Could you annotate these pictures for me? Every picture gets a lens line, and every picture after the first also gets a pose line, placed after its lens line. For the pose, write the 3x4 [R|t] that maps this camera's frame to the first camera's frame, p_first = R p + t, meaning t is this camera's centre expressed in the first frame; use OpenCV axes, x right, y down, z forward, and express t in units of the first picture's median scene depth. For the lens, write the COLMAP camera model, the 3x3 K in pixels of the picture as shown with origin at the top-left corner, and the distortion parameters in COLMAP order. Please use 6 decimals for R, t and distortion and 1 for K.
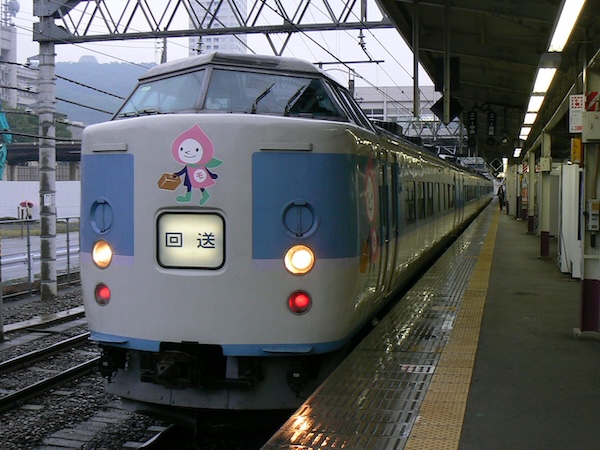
lens RADIAL K [[851.3, 0, 299.4], [0, 851.3, 222.8], [0, 0, 1]] dist [0.080858, 0.000000]
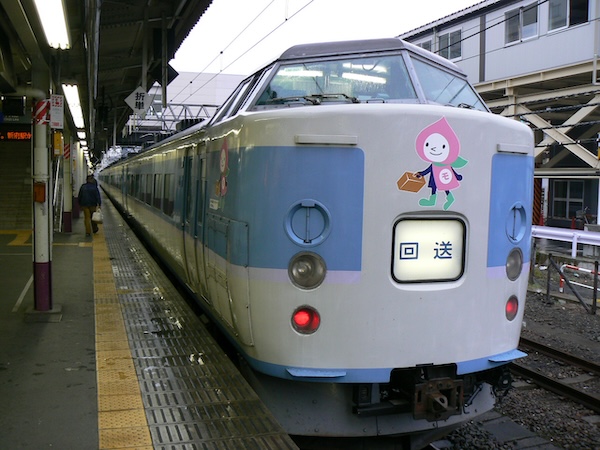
lens RADIAL K [[637.8, 0, 300.3], [0, 637.8, 224.1], [0, 0, 1]] dist [-0.295720, 0.000000]
pose [[0.851154, -0.020584, 0.524512, -0.575576], [0.013019, 0.999751, 0.018108, -0.019710], [-0.524754, -0.008584, 0.851211, 0.528322]]
